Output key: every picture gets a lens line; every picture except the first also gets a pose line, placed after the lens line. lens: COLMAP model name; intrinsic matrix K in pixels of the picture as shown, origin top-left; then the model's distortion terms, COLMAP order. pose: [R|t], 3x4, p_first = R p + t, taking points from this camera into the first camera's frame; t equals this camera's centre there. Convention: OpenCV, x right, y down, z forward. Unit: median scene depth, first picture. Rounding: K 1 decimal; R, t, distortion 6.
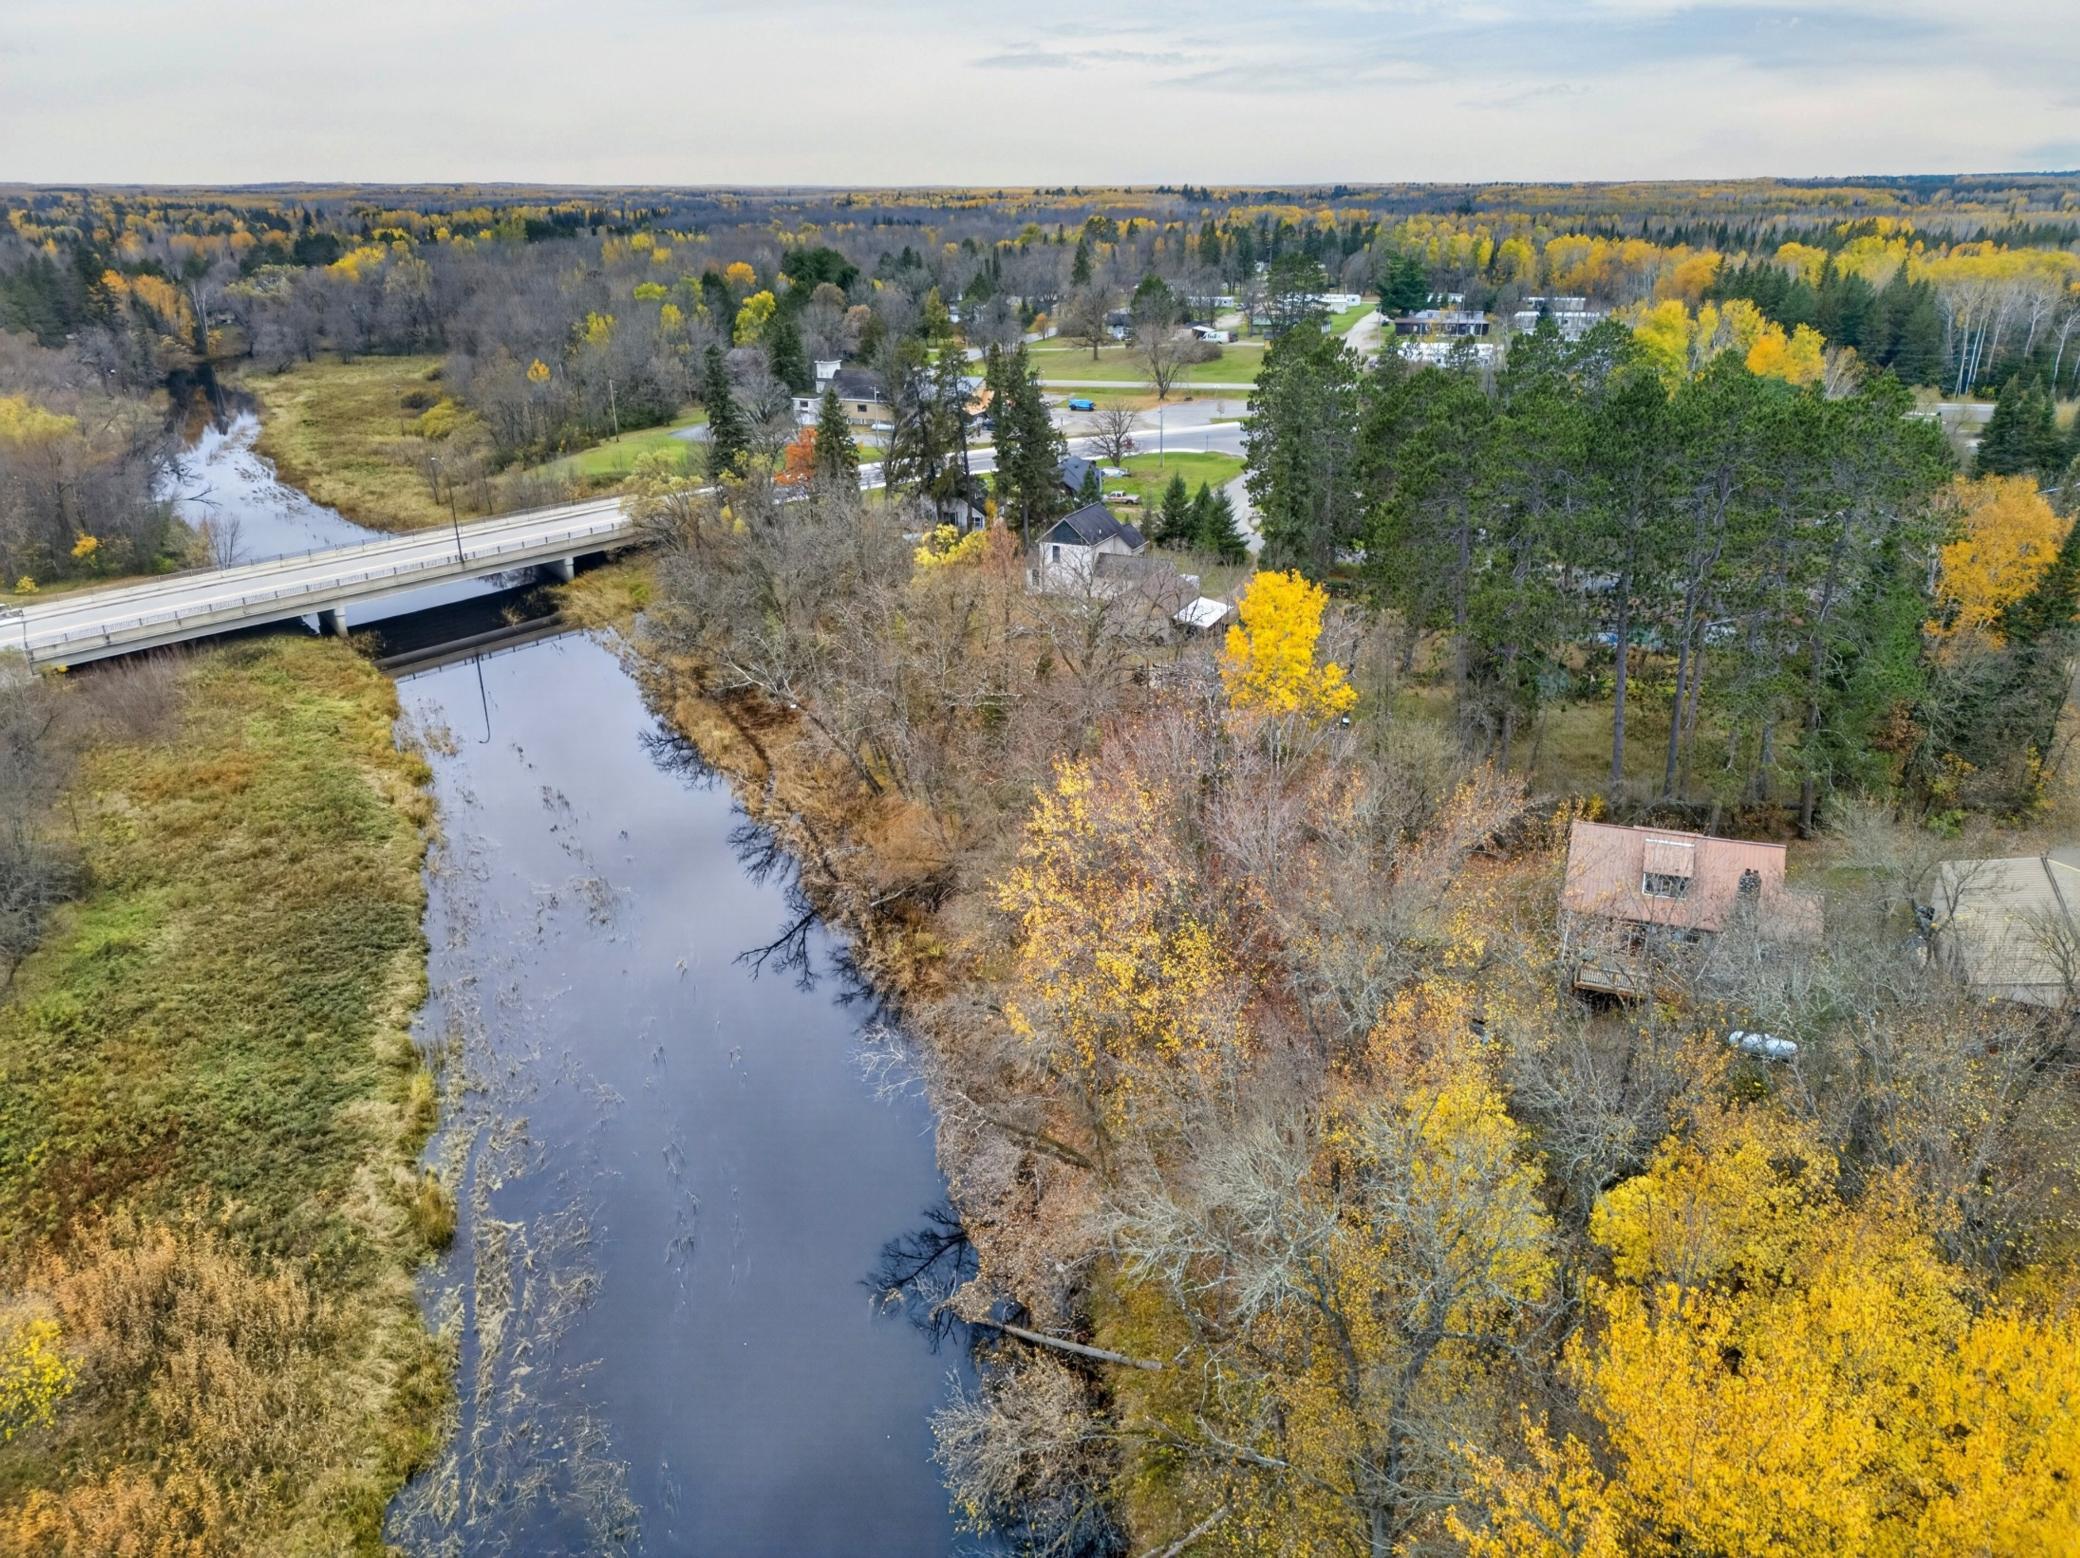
lens RADIAL K [[1448.6, 0, 1040.0], [0, 1448.6, 779.0], [0, 0, 1]] dist [0.074384, -0.059656]
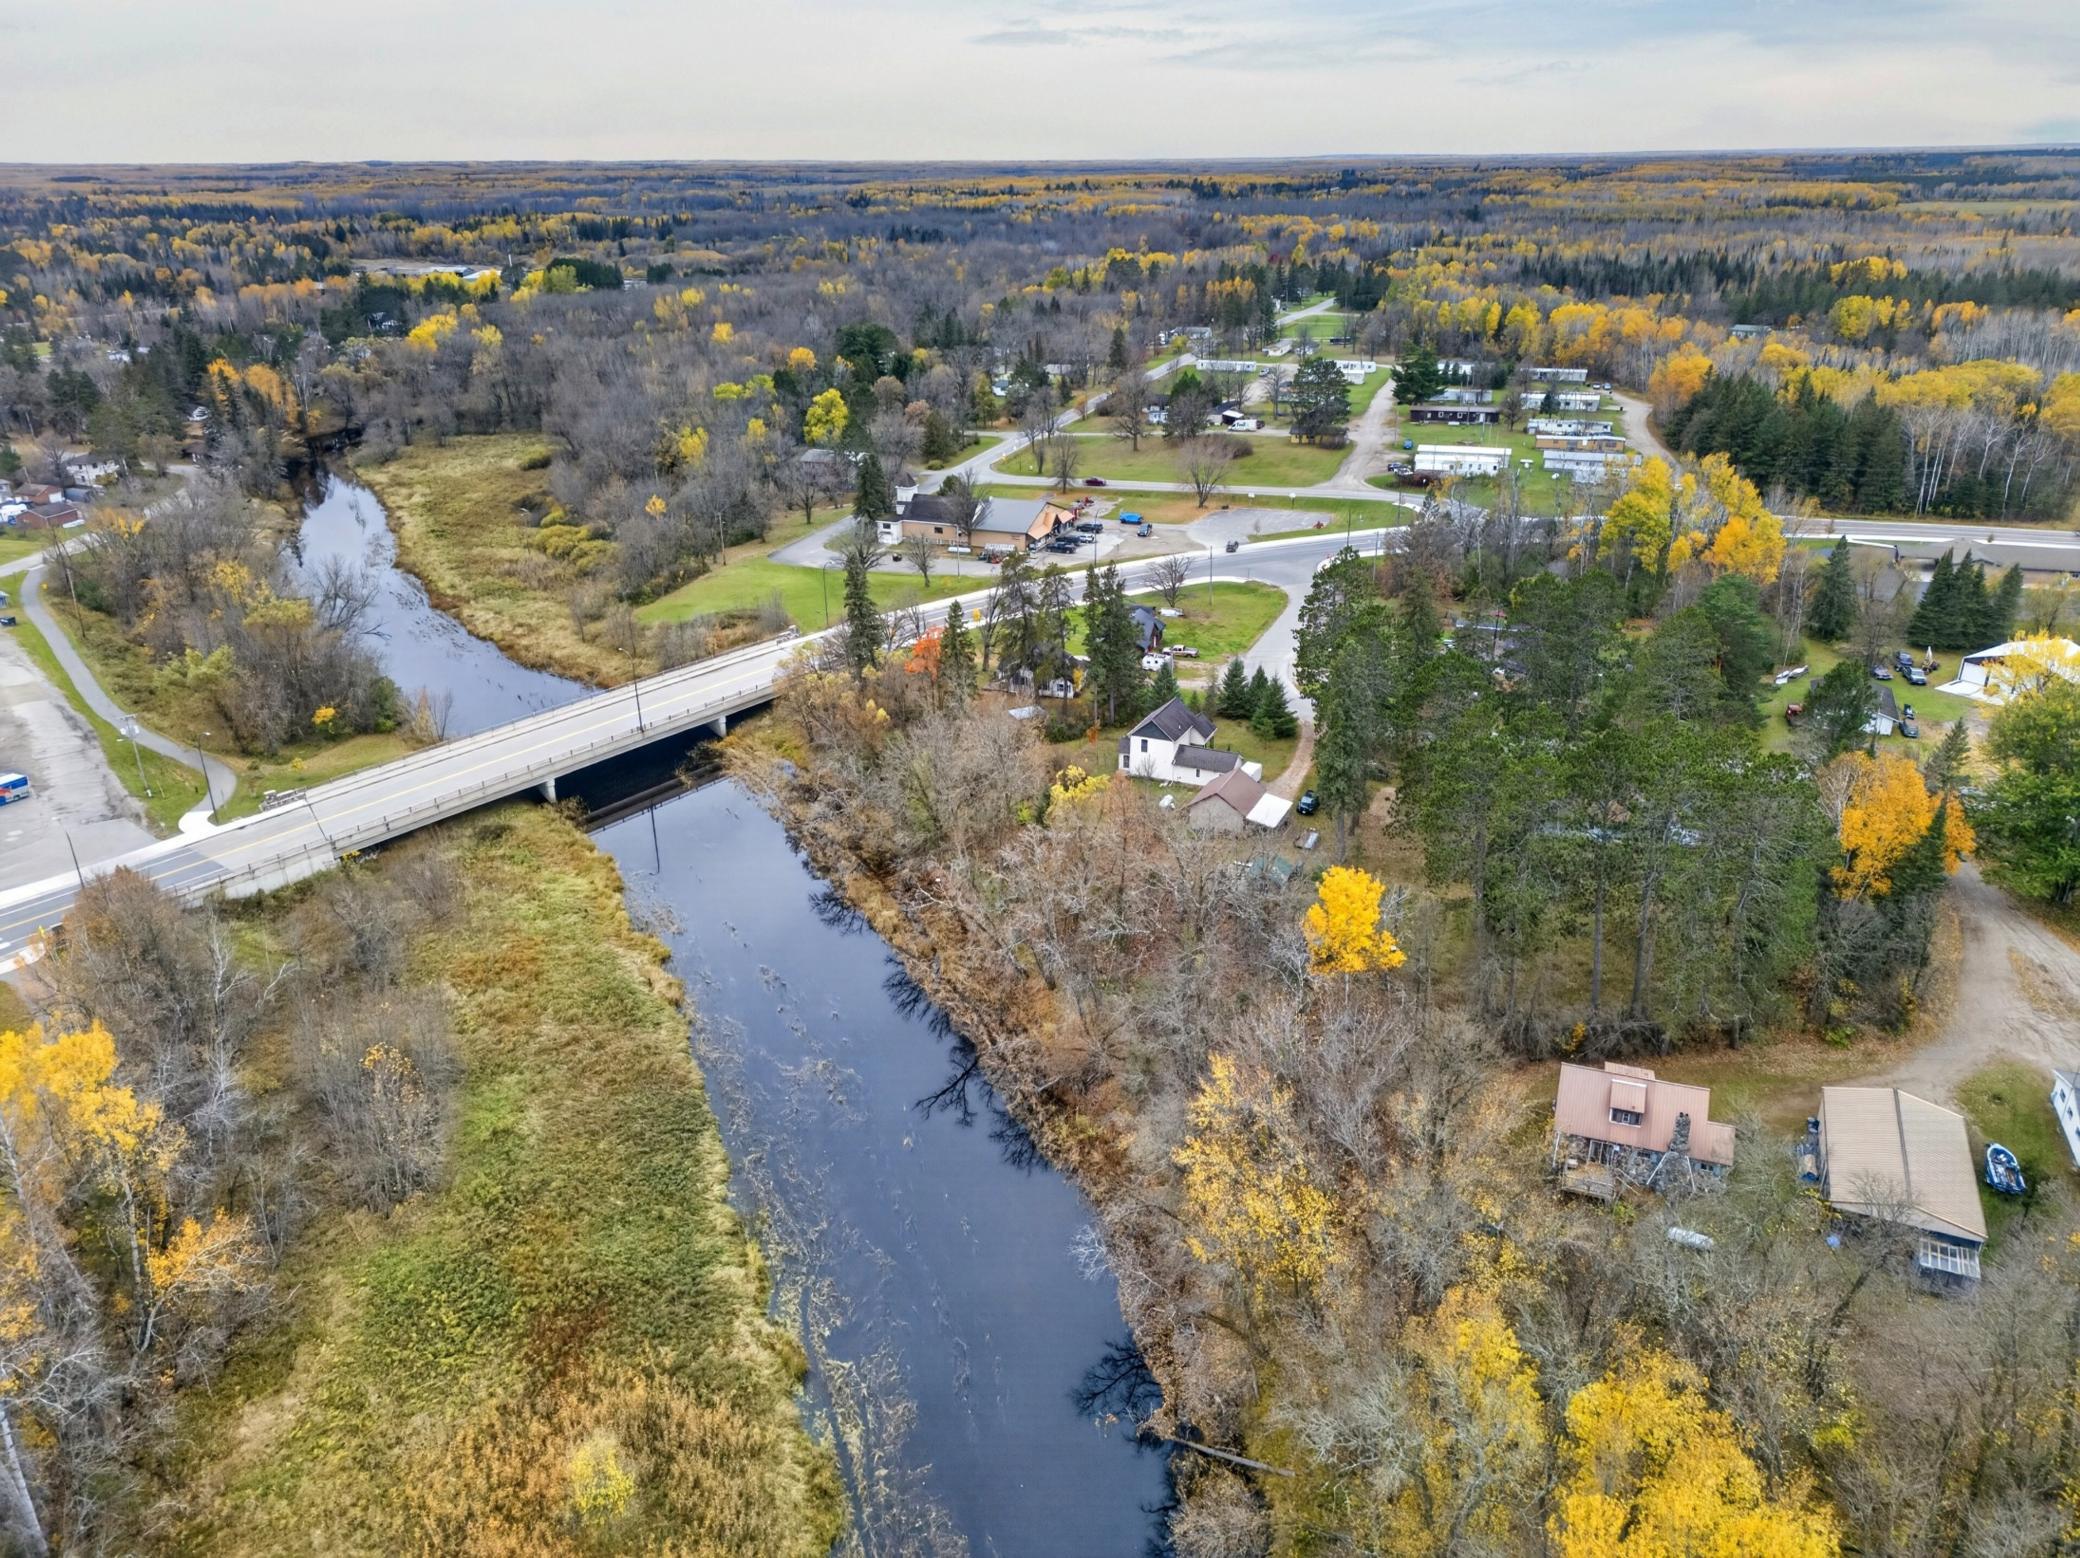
lens RADIAL K [[1448.6, 0, 1040.0], [0, 1448.6, 779.0], [0, 0, 1]] dist [0.074384, -0.059656]
pose [[0.999991, -0.002456, -0.003385, -0.091028], [0.002515, 0.999845, 0.017419, -0.184989], [0.003342, -0.017427, 0.999843, -0.279718]]
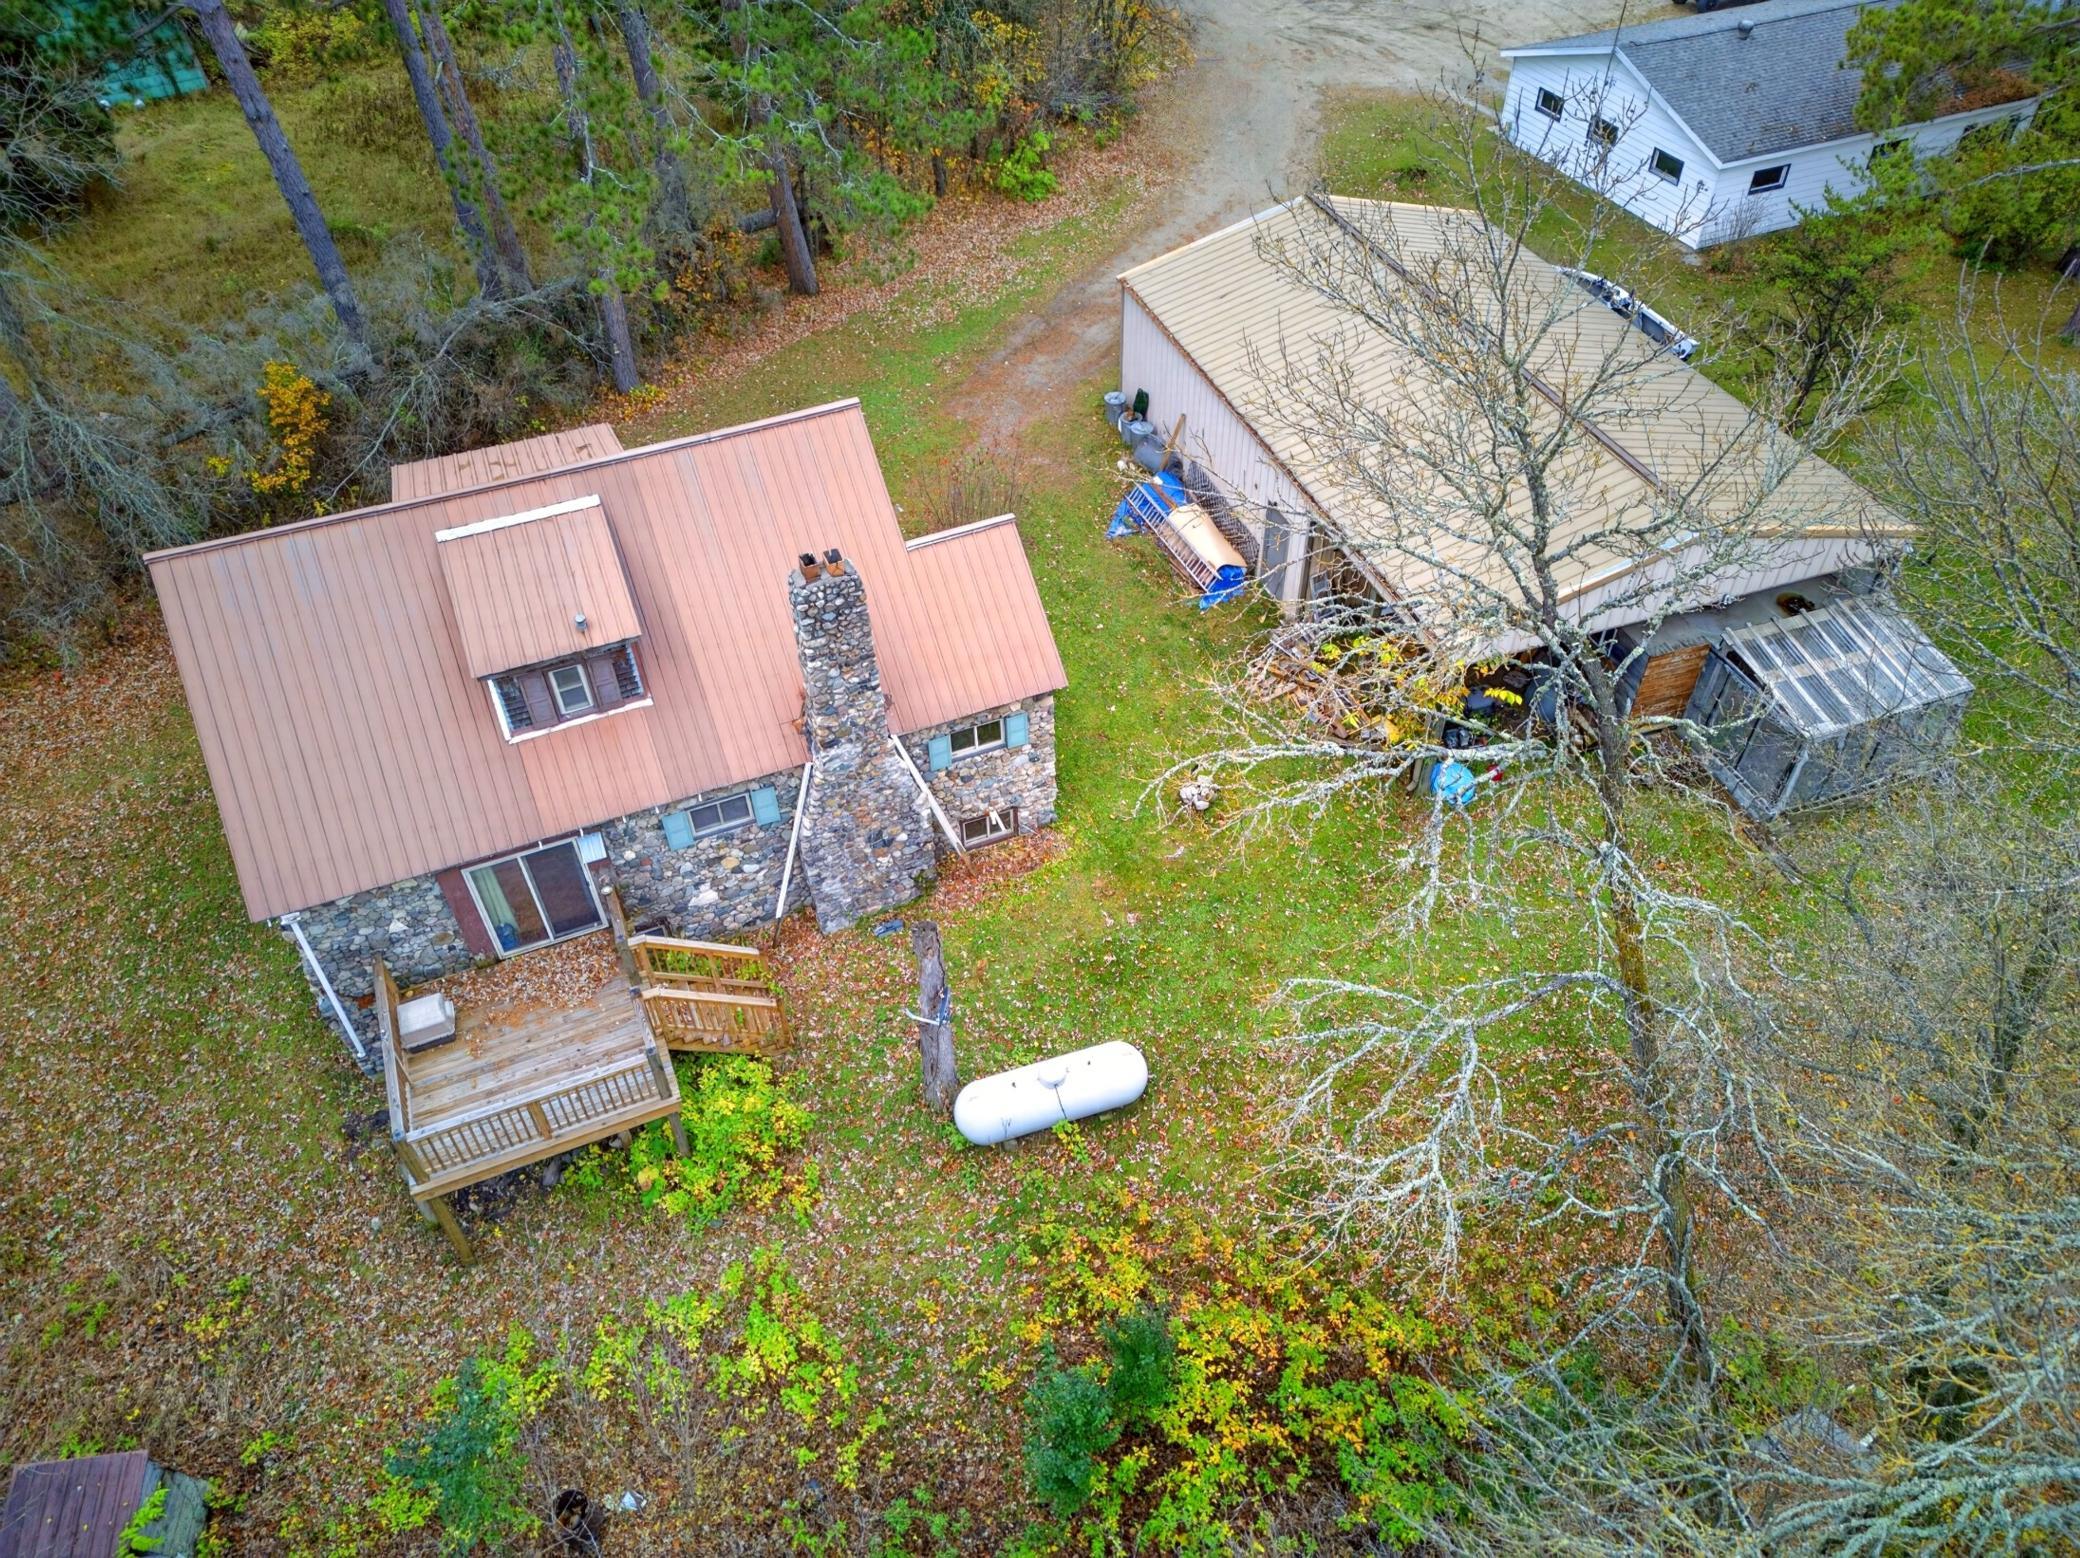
lens RADIAL K [[1448.6, 0, 1040.0], [0, 1448.6, 779.0], [0, 0, 1]] dist [0.074384, -0.059656]
pose [[0.725197, -0.481600, 0.492089, 0.227146], [0.272337, 0.857029, 0.437417, -0.005525], [-0.632394, -0.183200, 0.752672, 0.479615]]
